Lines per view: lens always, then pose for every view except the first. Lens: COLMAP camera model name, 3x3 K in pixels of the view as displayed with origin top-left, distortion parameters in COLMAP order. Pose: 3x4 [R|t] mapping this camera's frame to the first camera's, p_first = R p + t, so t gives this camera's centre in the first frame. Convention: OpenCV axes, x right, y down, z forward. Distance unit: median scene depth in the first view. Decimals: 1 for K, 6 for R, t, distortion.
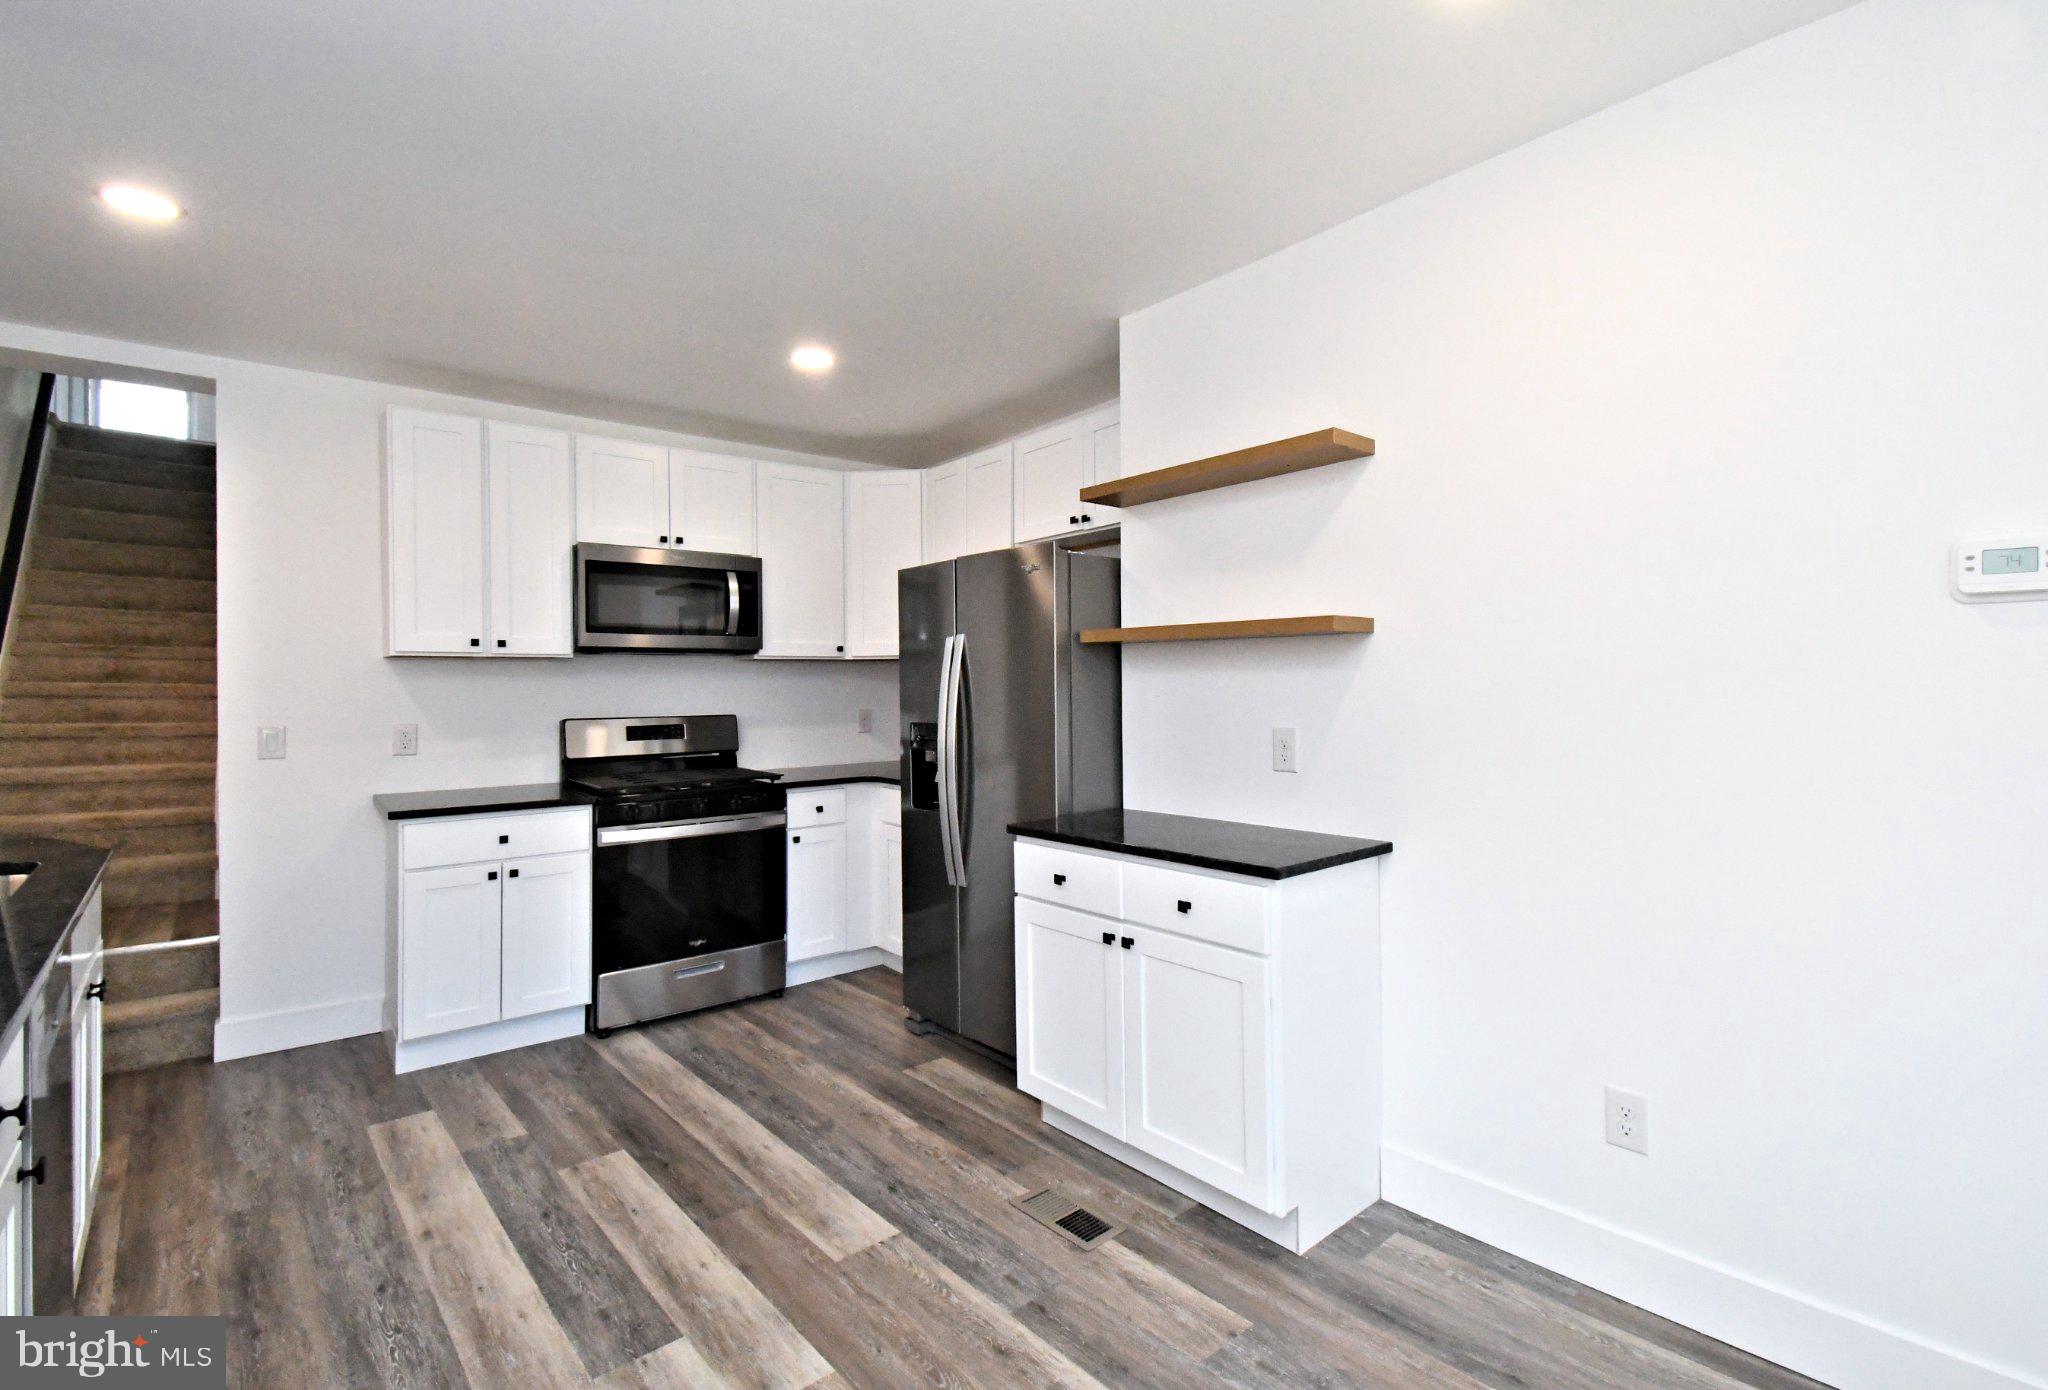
lens RADIAL K [[910.4, 0, 987.7], [0, 910.4, 676.4], [0, 0, 1]] dist [-0.002920, -0.003305]
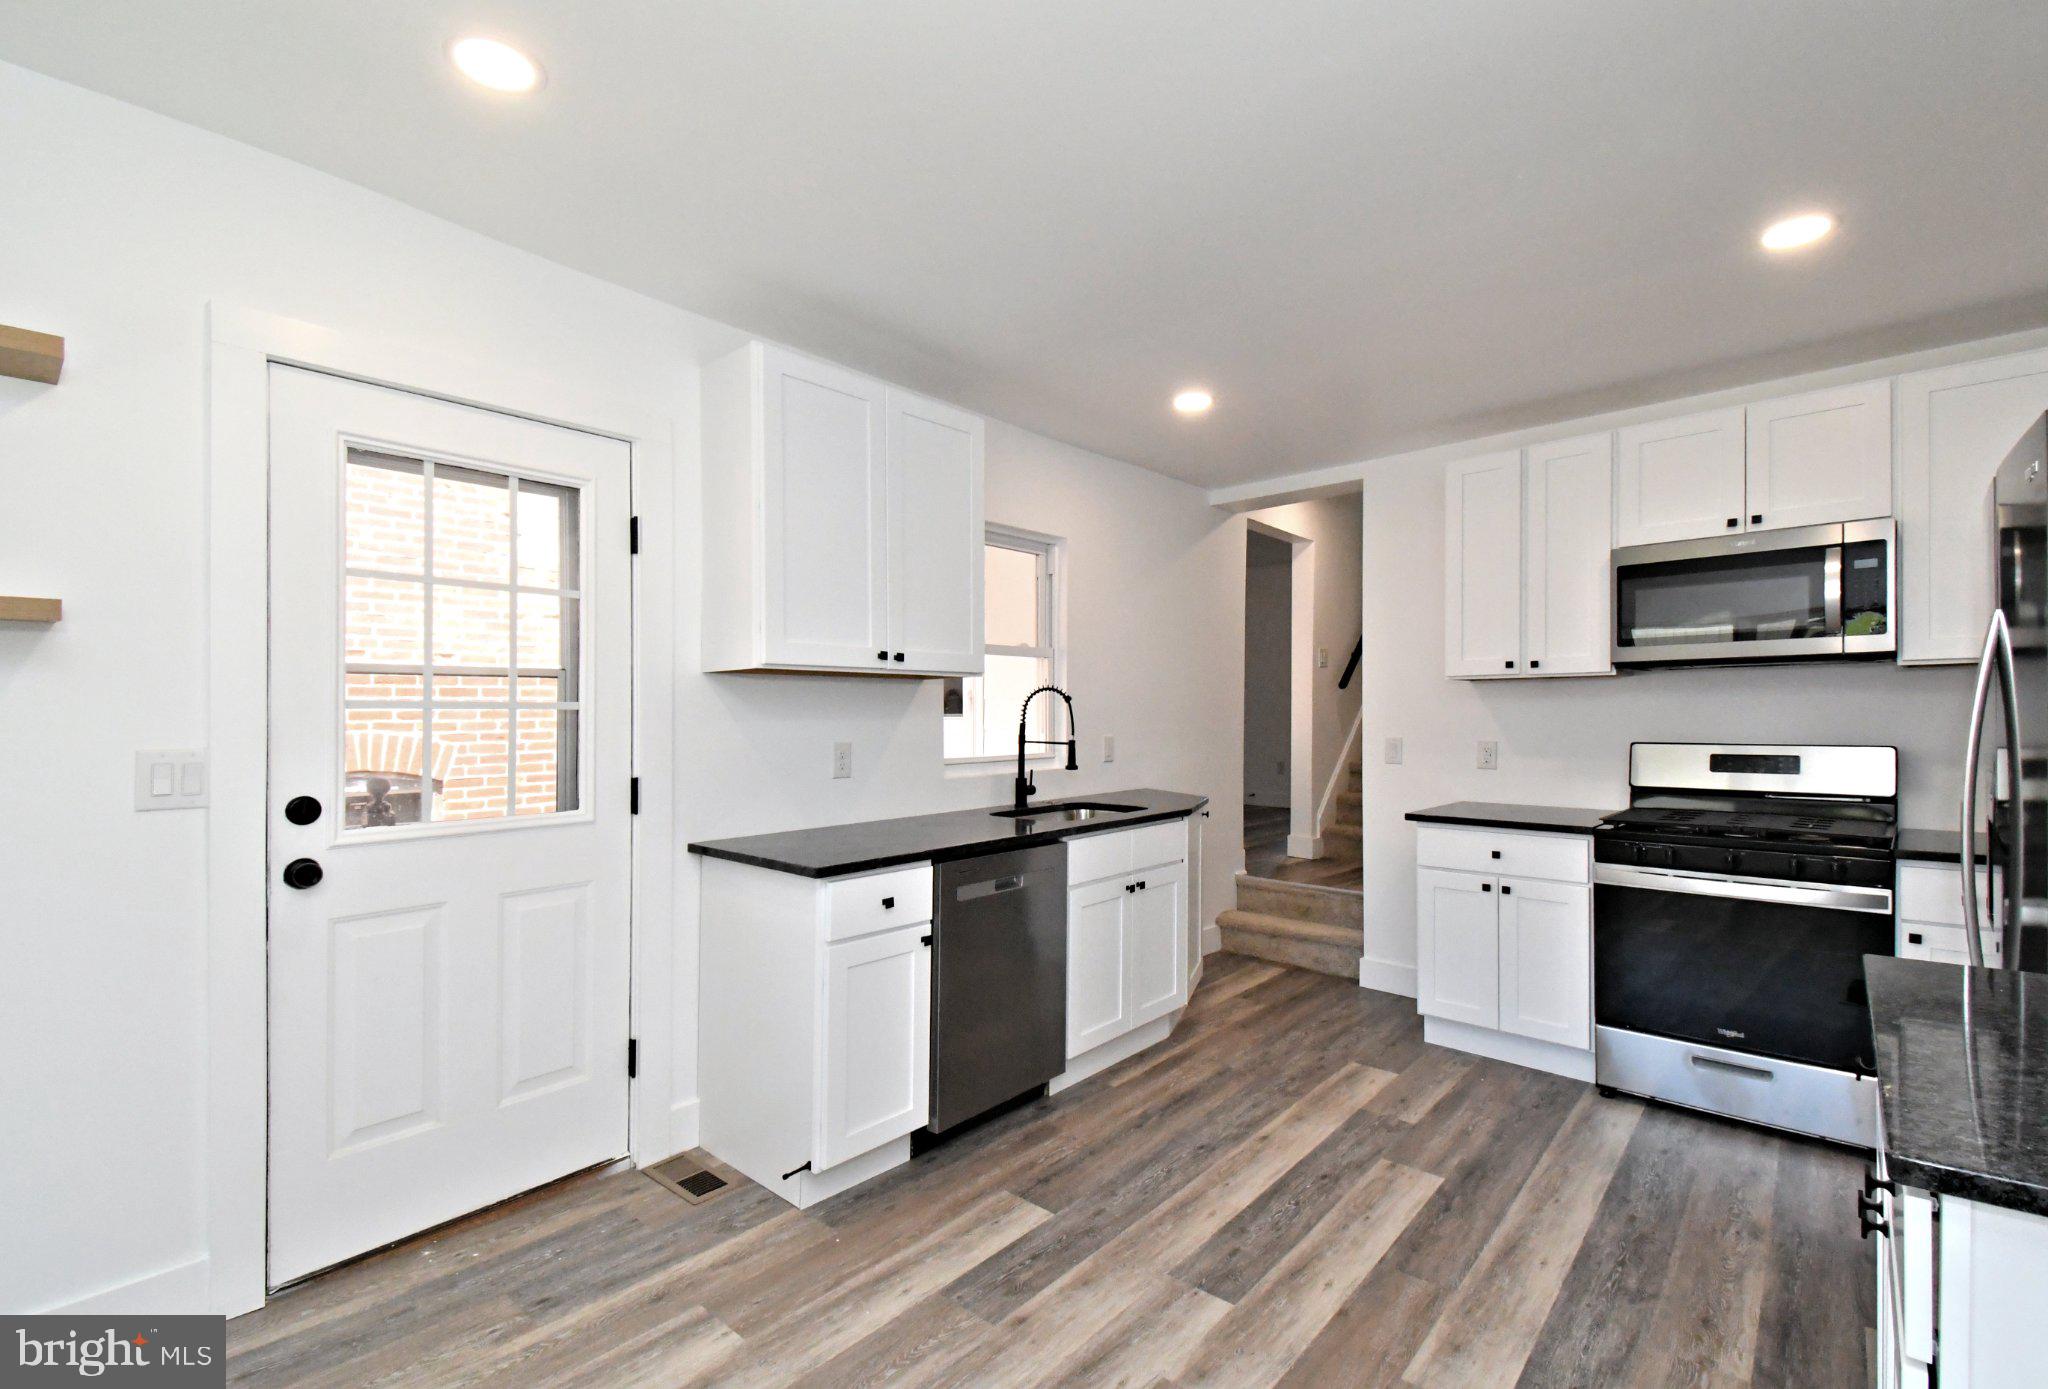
lens RADIAL K [[910.4, 0, 1096.2], [0, 910.4, 704.9], [0, 0, 1]] dist [-0.002920, -0.003305]
pose [[0.179924, -0.004479, -0.983670, 0.420275], [0.013264, 0.999910, -0.002127, 0.005157], [0.983591, -0.012664, 0.179967, 0.385630]]
